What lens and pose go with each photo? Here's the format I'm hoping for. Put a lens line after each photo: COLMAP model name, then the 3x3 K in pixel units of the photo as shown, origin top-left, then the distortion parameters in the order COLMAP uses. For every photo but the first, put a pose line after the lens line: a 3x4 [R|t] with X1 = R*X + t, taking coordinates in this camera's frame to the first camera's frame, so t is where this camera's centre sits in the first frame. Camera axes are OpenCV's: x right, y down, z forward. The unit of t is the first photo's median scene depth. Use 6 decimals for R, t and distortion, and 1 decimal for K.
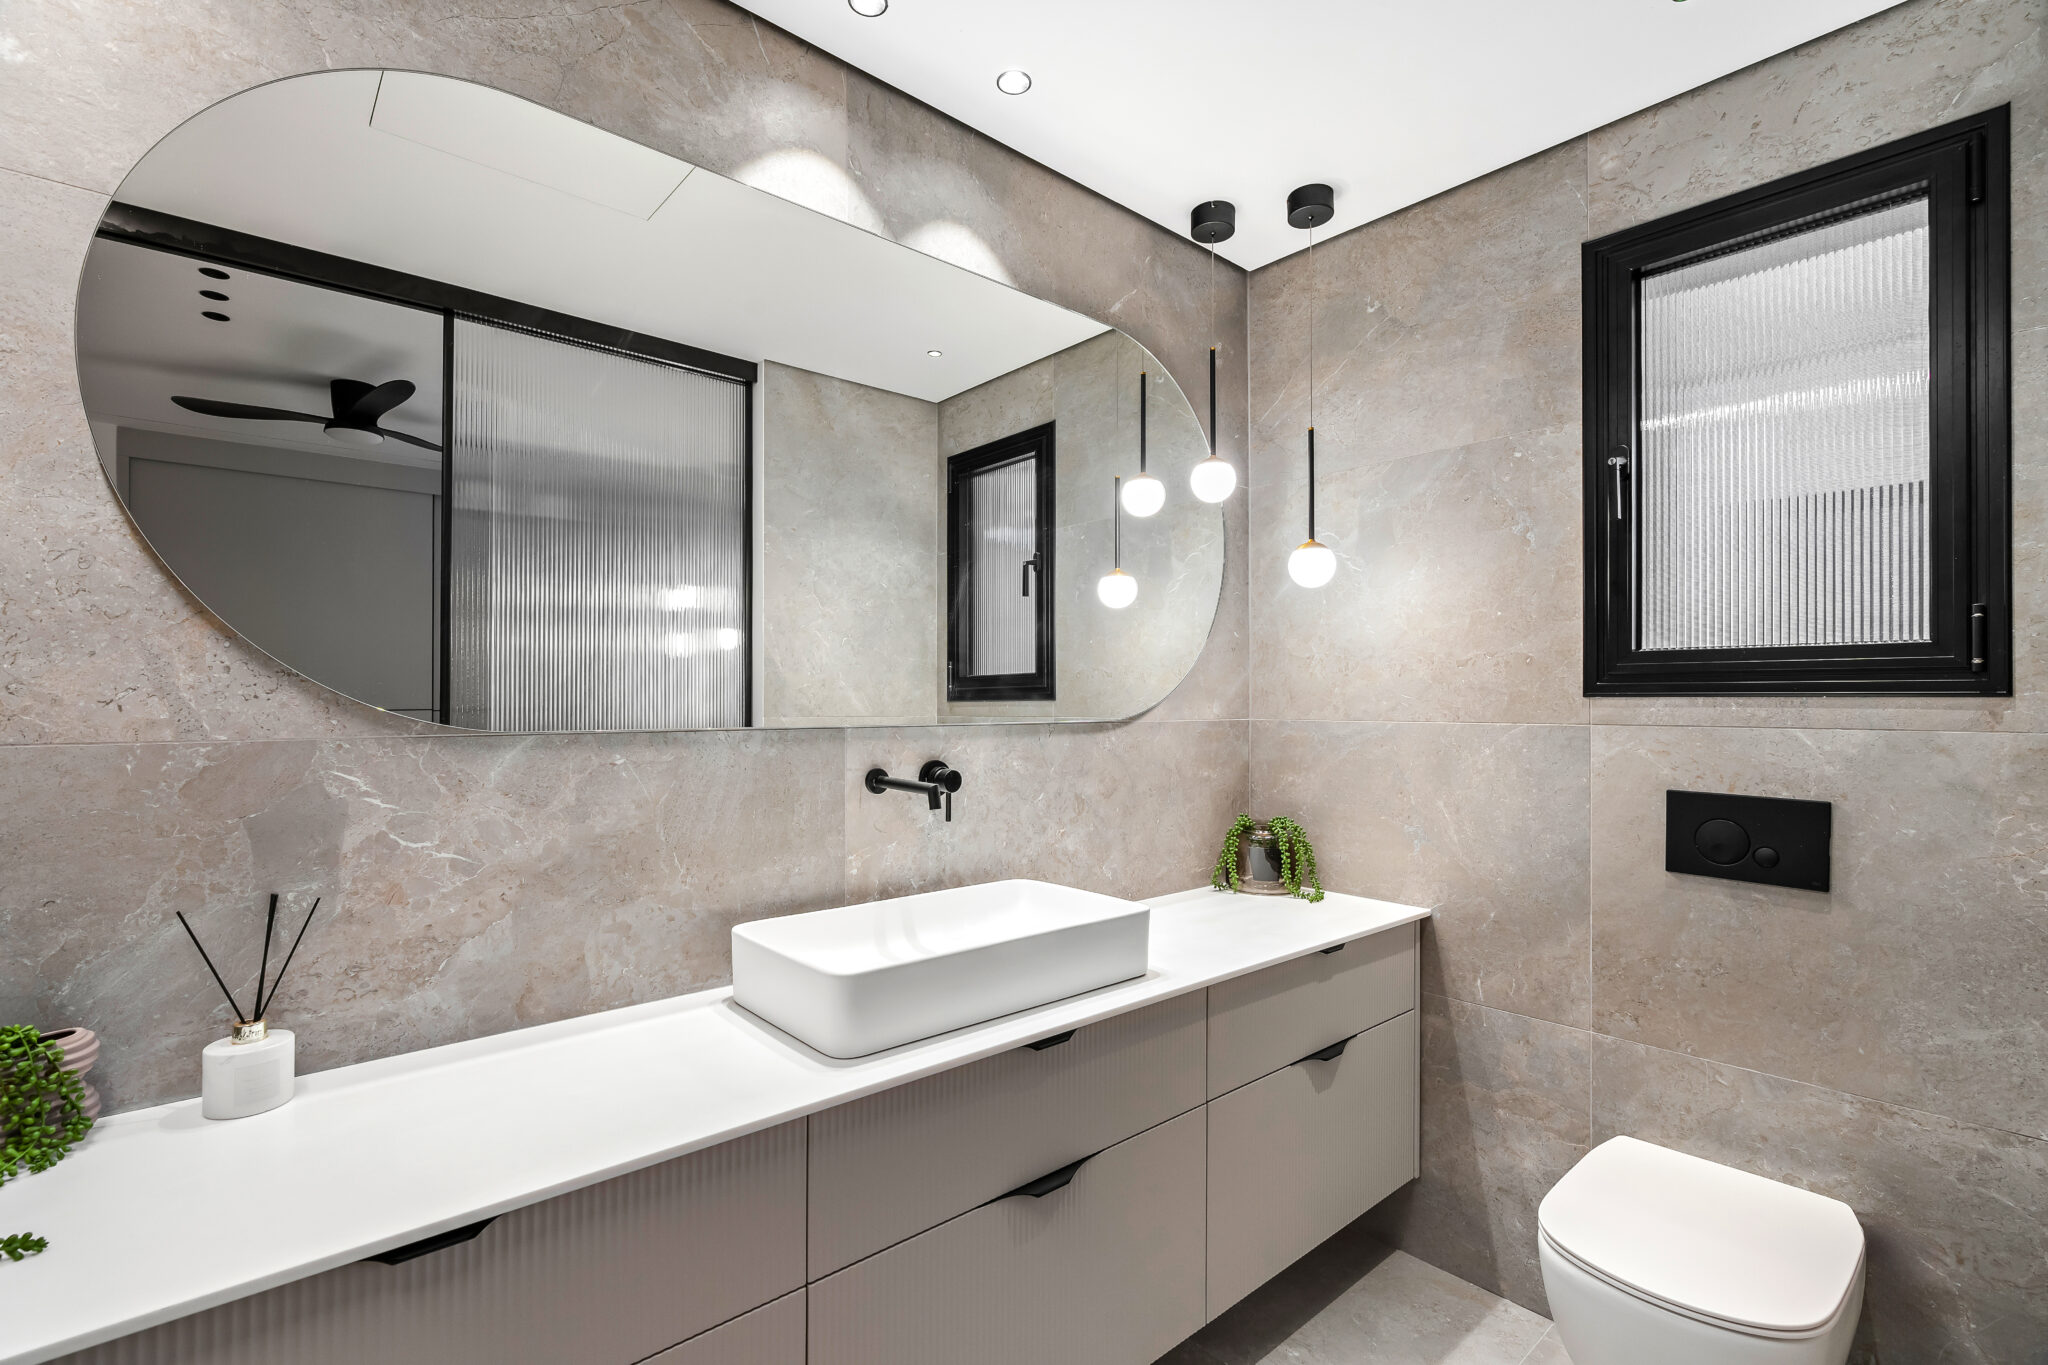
lens RADIAL K [[929.1, 0, 1038.7], [0, 929.1, 691.9], [0, 0, 1]] dist [-0.000290, 0.002782]
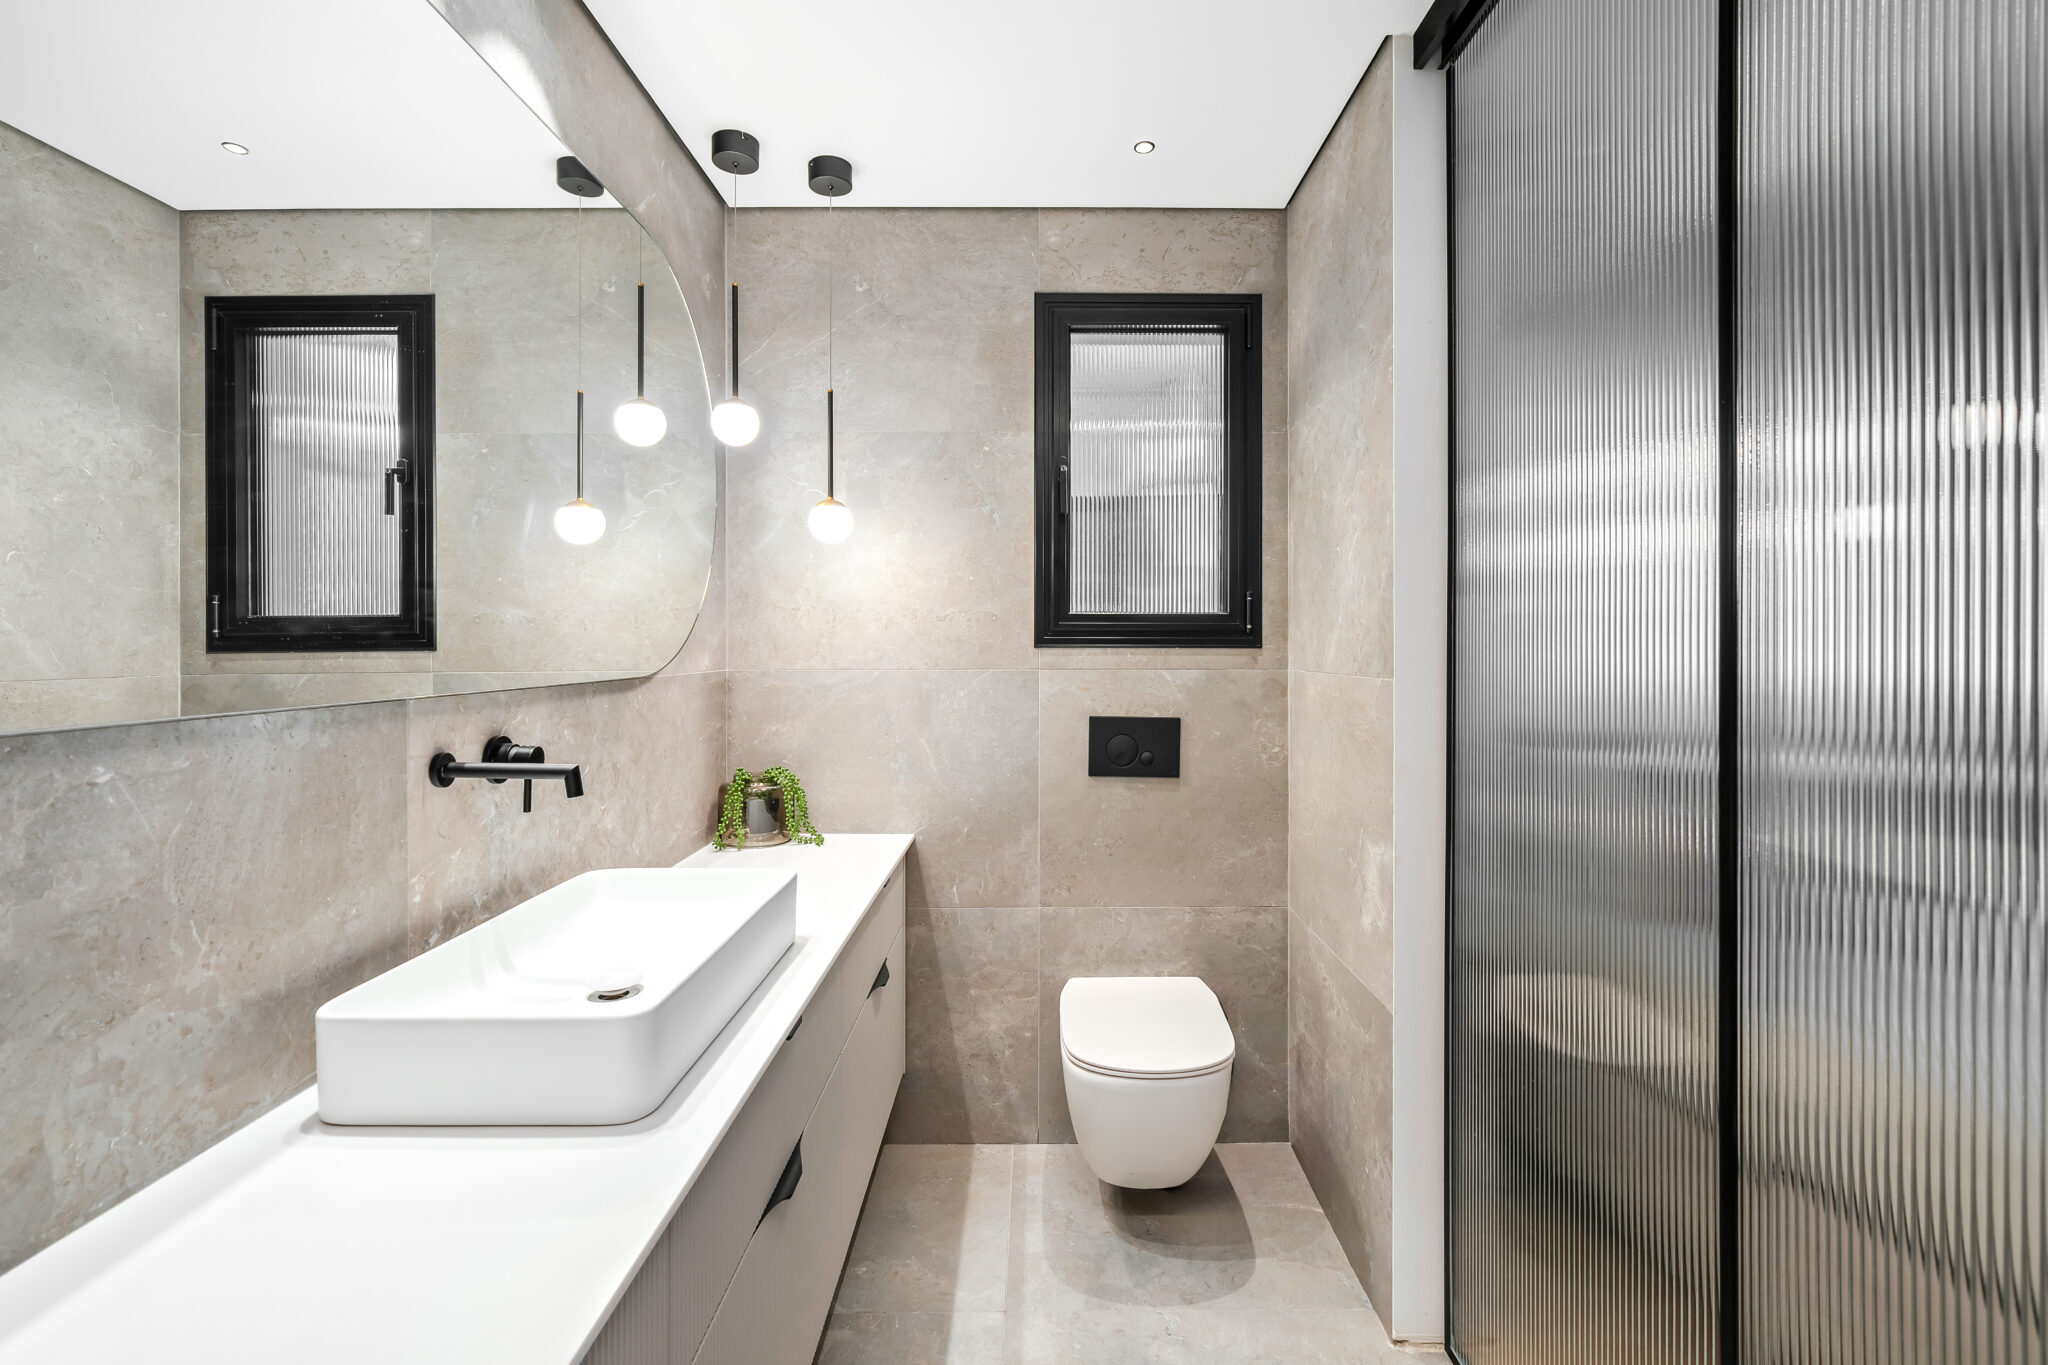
lens RADIAL K [[929.1, 0, 1049.4], [0, 929.1, 640.5], [0, 0, 1]] dist [-0.000290, 0.002782]
pose [[0.660953, 0.000143, 0.750427, -0.357238], [-0.006324, 0.999966, 0.005379, -0.011379], [-0.750401, -0.008300, 0.660931, 0.137706]]
